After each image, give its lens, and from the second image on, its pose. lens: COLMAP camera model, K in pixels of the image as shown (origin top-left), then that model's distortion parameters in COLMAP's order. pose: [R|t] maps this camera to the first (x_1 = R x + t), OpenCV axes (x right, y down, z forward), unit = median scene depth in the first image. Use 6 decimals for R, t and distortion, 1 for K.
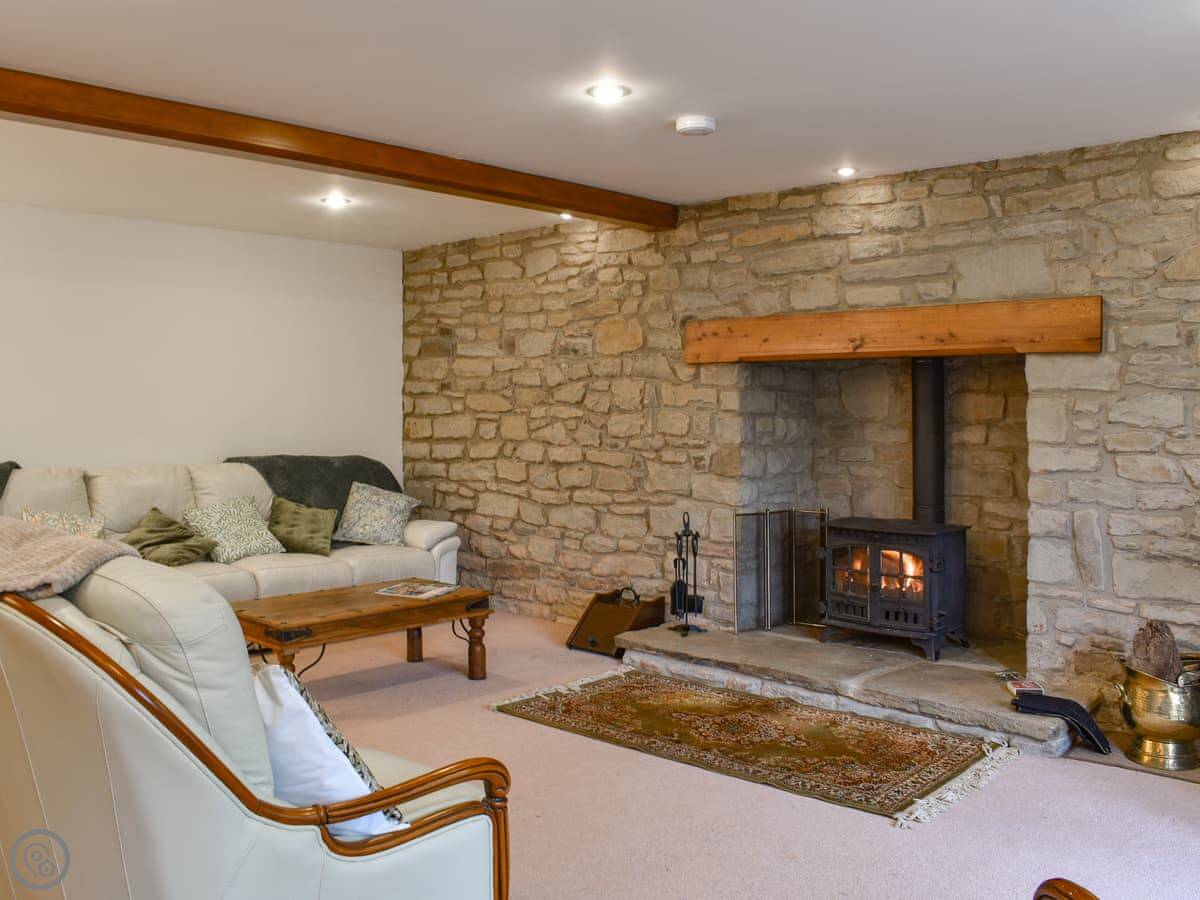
lens RADIAL K [[1082.0, 0, 598.4], [0, 1082.0, 450.0], [0, 0, 1]] dist [0.006982, -0.004951]
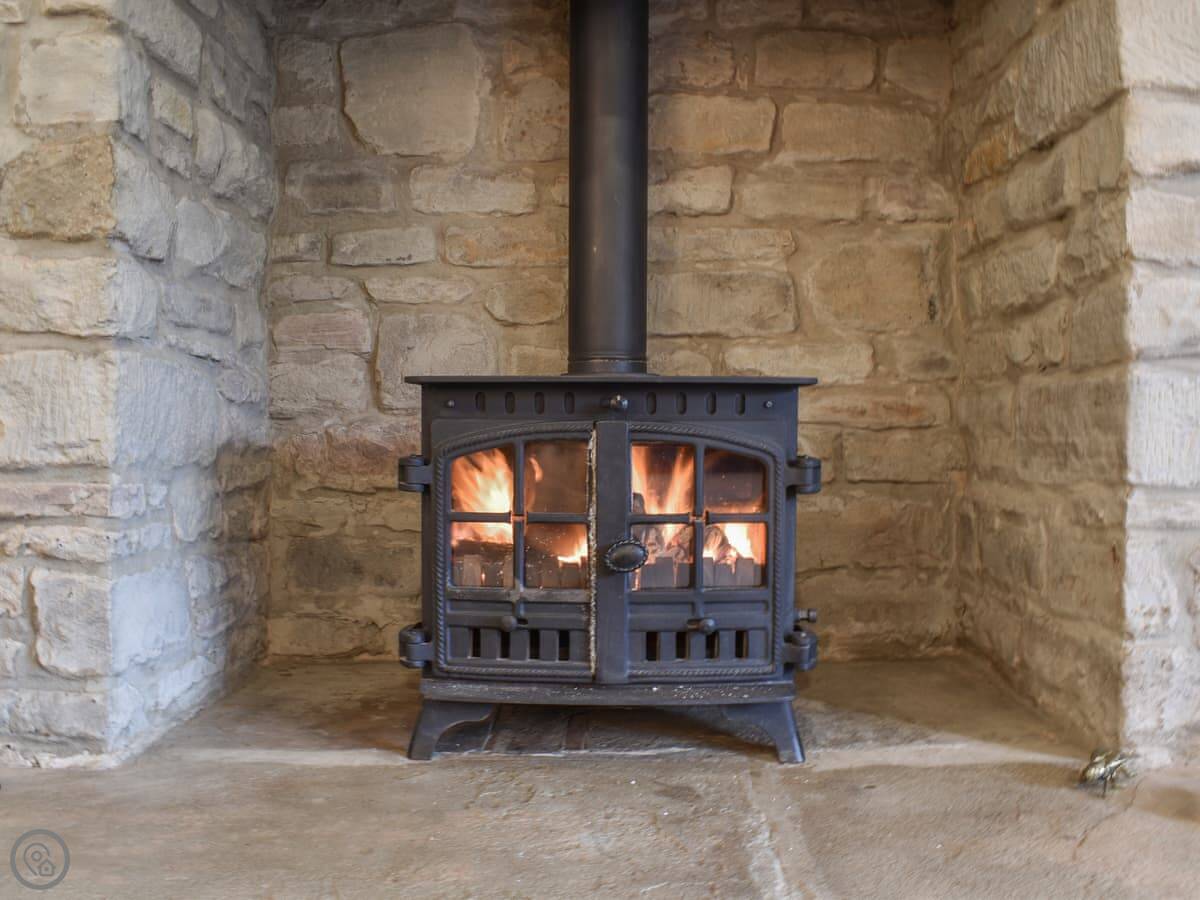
lens RADIAL K [[1031.2, 0, 598.6], [0, 1031.2, 446.1], [0, 0, 1]] dist [-0.090713, 0.009483]
pose [[0.730583, -0.006739, 0.682790, 0.042301], [0.020859, 0.999705, -0.012451, 0.090270], [-0.682505, 0.023339, 0.730508, 0.734987]]
